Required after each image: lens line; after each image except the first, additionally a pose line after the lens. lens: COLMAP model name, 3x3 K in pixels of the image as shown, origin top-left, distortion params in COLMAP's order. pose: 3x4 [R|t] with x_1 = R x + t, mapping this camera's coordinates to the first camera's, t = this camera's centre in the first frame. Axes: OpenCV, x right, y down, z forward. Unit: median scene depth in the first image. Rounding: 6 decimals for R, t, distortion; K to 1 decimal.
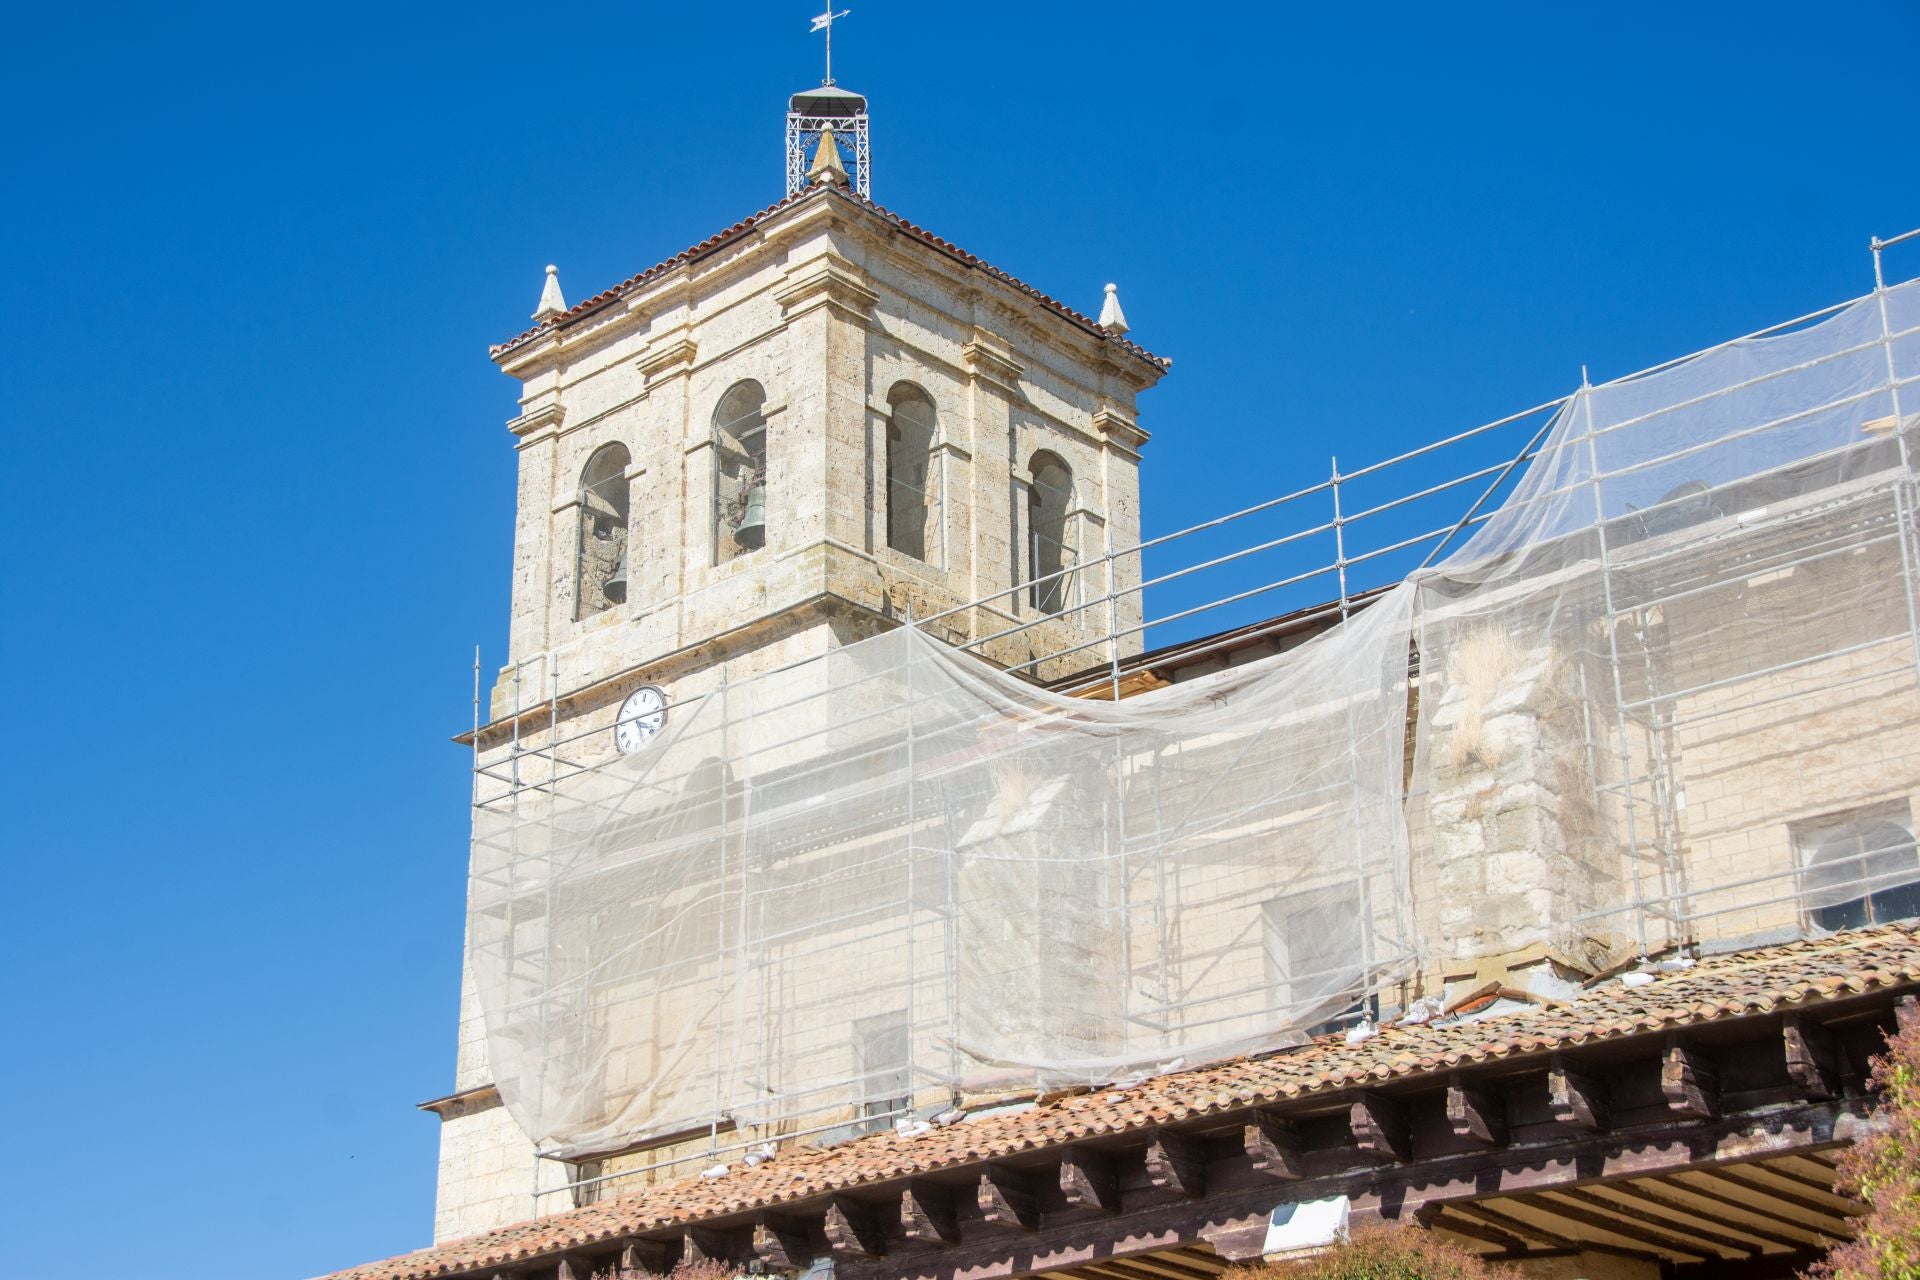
lens RADIAL K [[3096.0, 0, 921.8], [0, 3096.0, 662.4], [0, 0, 1]] dist [0.248132, 0.000000]
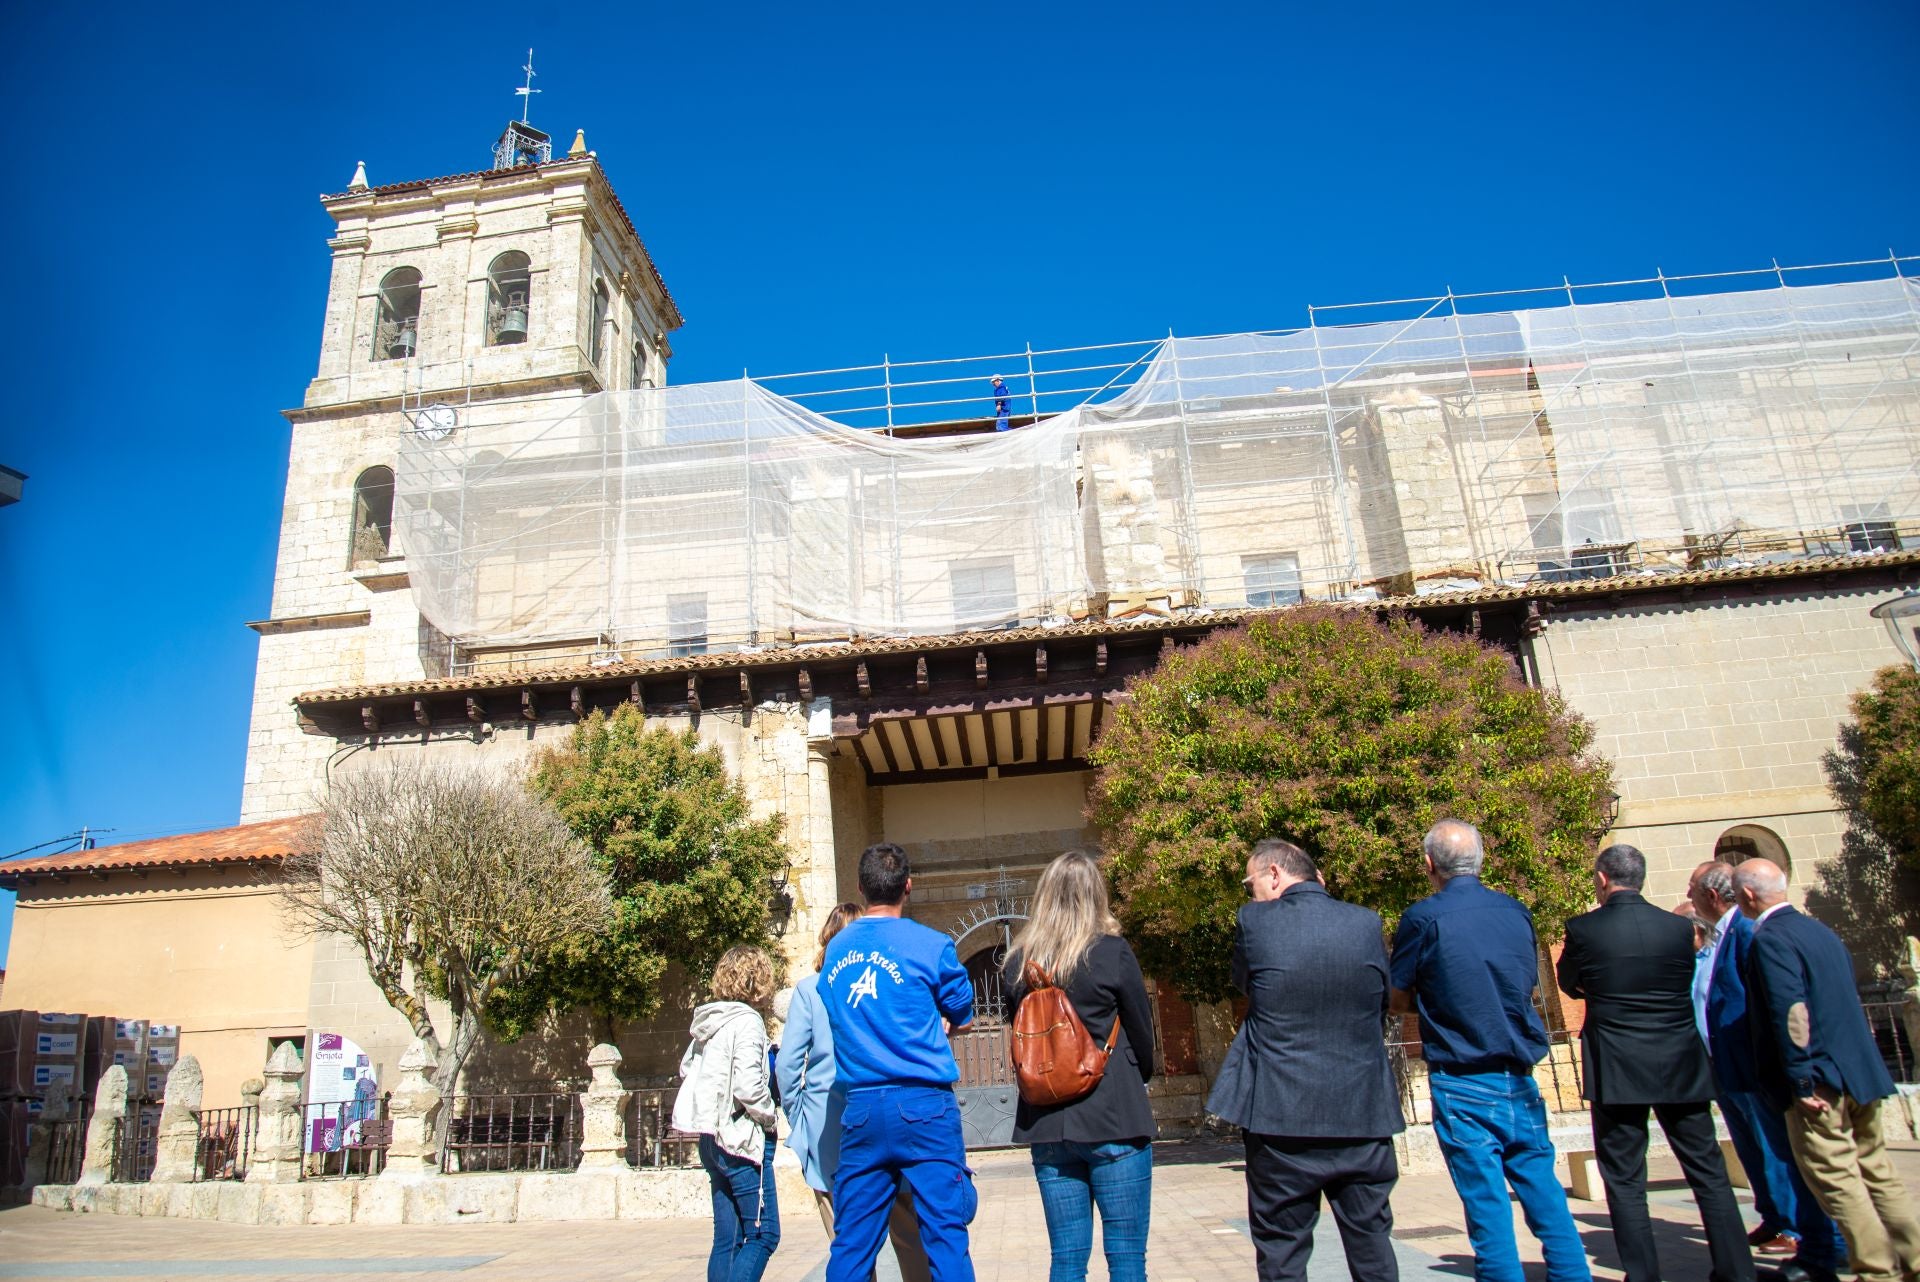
lens RADIAL K [[1328.5, 0, 955.4], [0, 1328.5, 651.5], [0, 0, 1]] dist [-0.081482, 0.036319]
pose [[0.795718, 0.155940, 0.585249, -0.360656], [-0.169271, 0.985040, -0.032320, 0.160243], [-0.581533, -0.073347, 0.810210, 0.339279]]
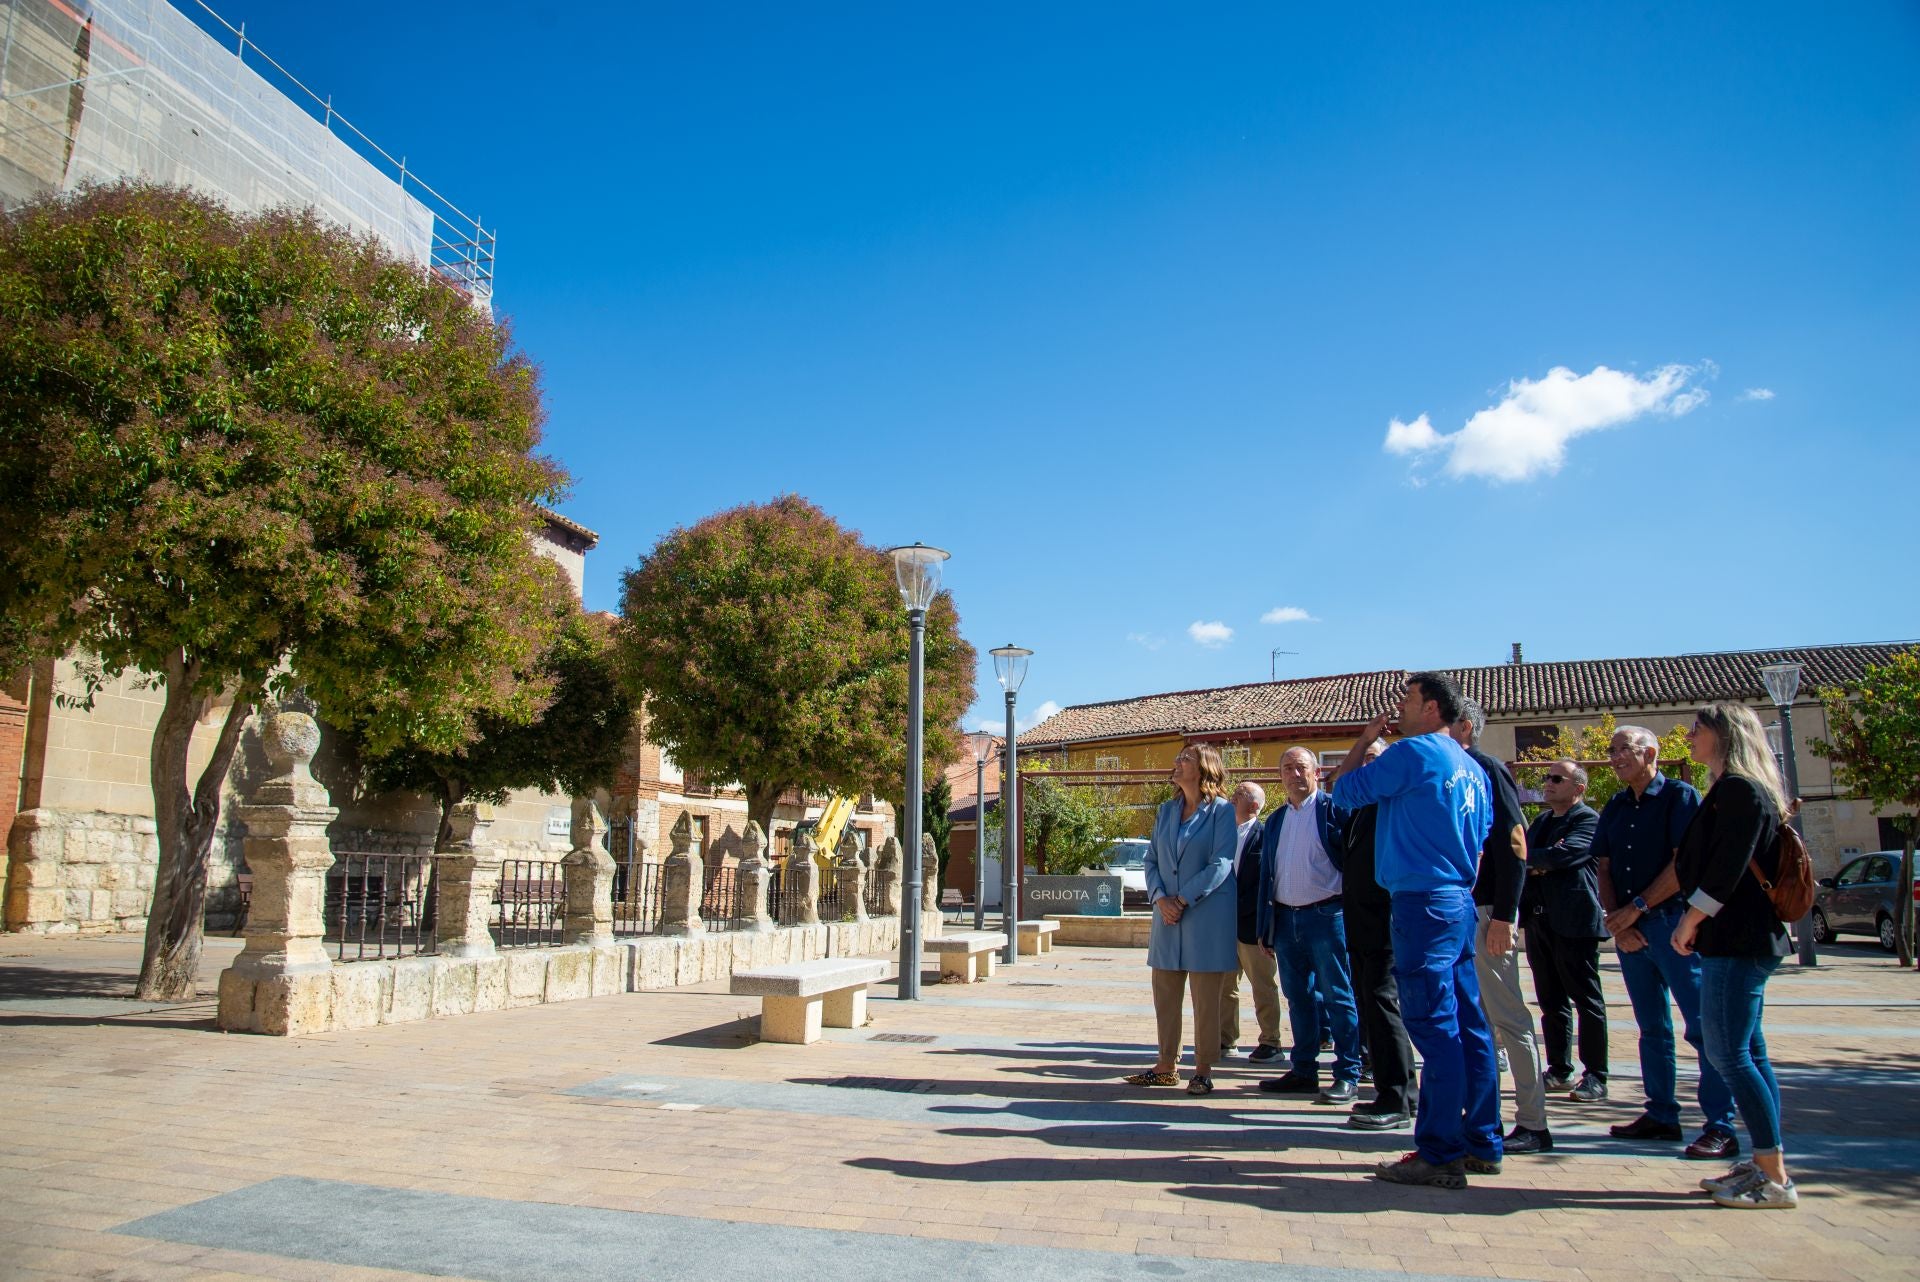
lens RADIAL K [[1328.1, 0, 950.5], [0, 1328.1, 683.9], [0, 0, 1]] dist [-0.079472, 0.032869]
pose [[-0.478822, 0.124414, 0.869052, -0.331696], [-0.333128, 0.890124, -0.310974, 0.239982], [-0.812253, -0.438407, -0.384765, 0.555923]]
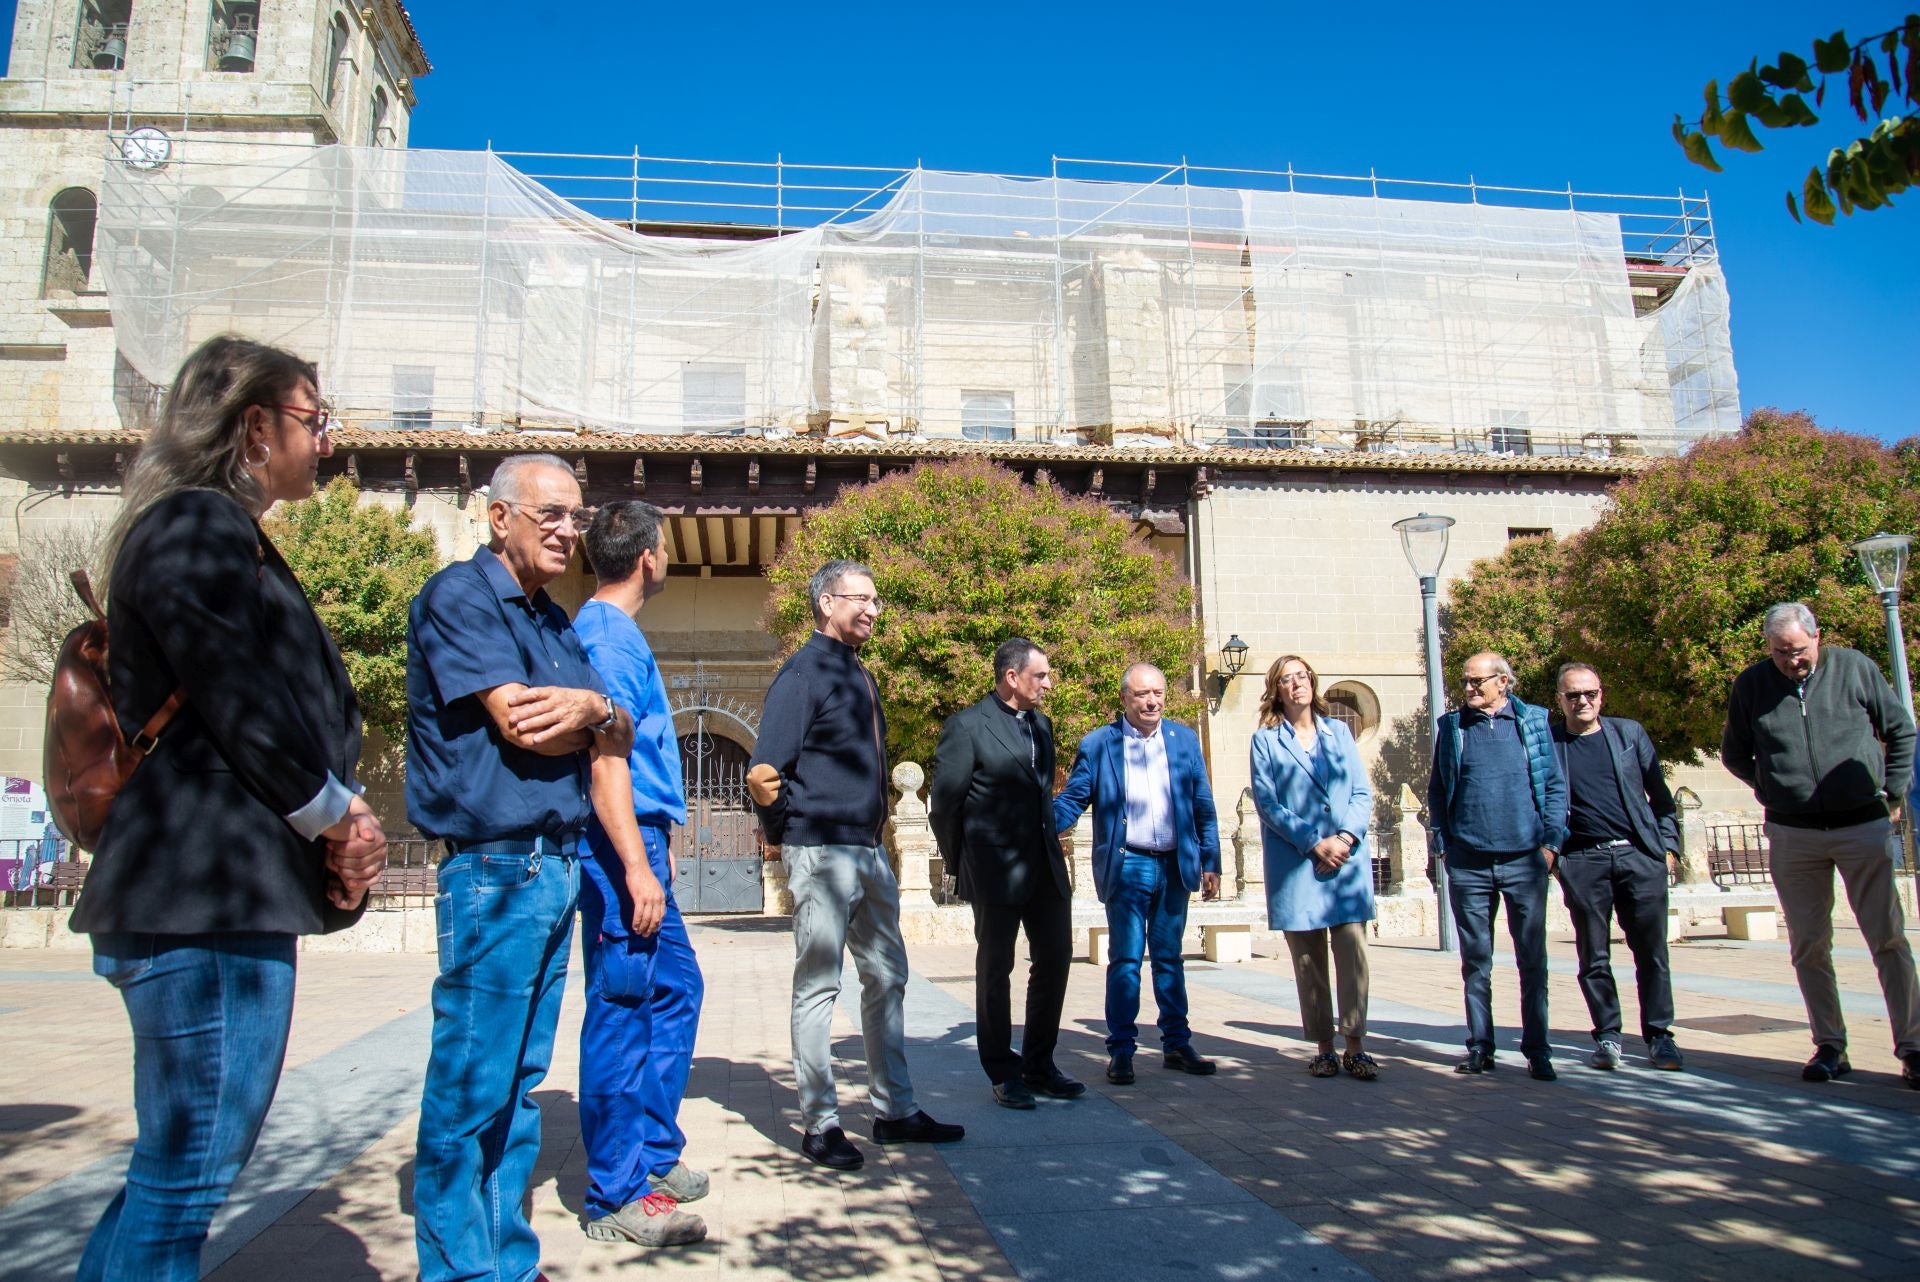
lens RADIAL K [[1328.1, 0, 957.6], [0, 1328.1, 651.8], [0, 0, 1]] dist [-0.079472, 0.032869]
pose [[0.654367, 0.122097, 0.746255, -0.378563], [-0.265341, 0.961201, 0.075404, 0.146064], [-0.708094, -0.247354, 0.661376, 0.289552]]
